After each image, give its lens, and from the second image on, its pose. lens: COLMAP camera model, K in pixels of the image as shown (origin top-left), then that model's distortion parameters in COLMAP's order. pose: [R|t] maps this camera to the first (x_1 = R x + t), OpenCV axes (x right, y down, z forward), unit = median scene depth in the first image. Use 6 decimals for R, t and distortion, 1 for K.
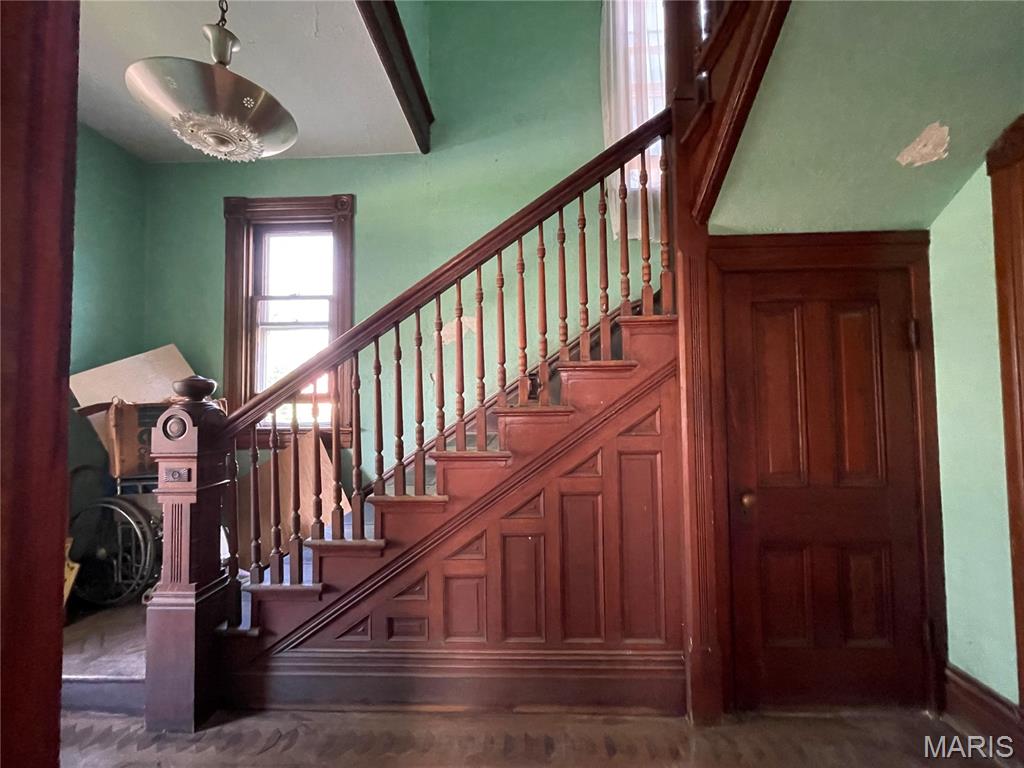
lens RADIAL K [[402.3, 0, 512.0], [0, 402.3, 384.0], [0, 0, 1]] dist [-0.000363, -0.000056]
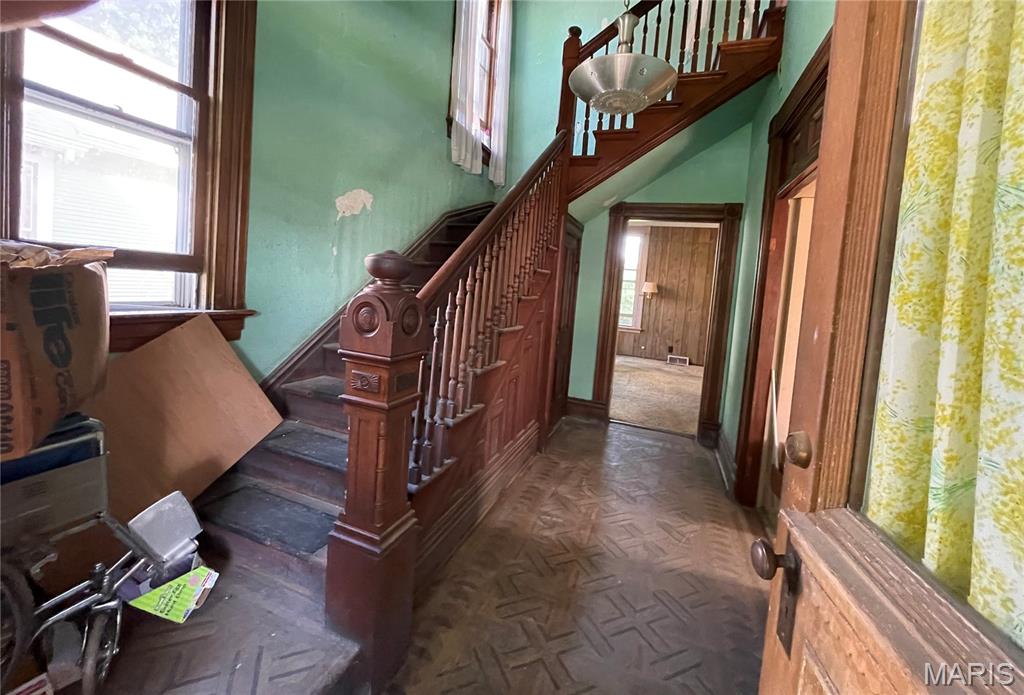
lens RADIAL K [[420.0, 0, 515.2], [0, 420.0, 304.7], [0, 0, 1]] dist [-0.000344, 0.000044]
pose [[0.312034, -0.017803, 0.949904, -1.501381], [-0.118496, 0.991288, 0.057504, 0.000275], [-0.942652, -0.130503, 0.307206, 0.548315]]
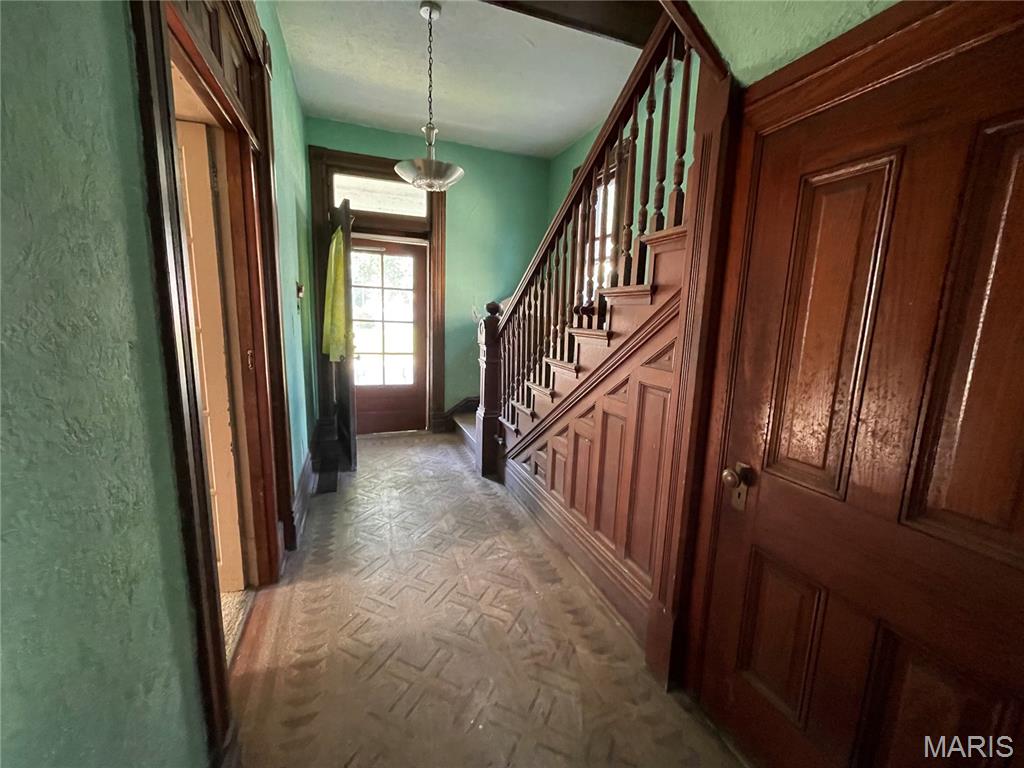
lens RADIAL K [[413.2, 0, 512.1], [0, 413.2, 381.3], [0, 0, 1]] dist [-0.001574, 0.000078]
pose [[0.379974, 0.174808, -0.908329, 1.055496], [0.002447, 0.981787, 0.189968, -0.022446], [0.924994, -0.074406, 0.372625, 0.355382]]
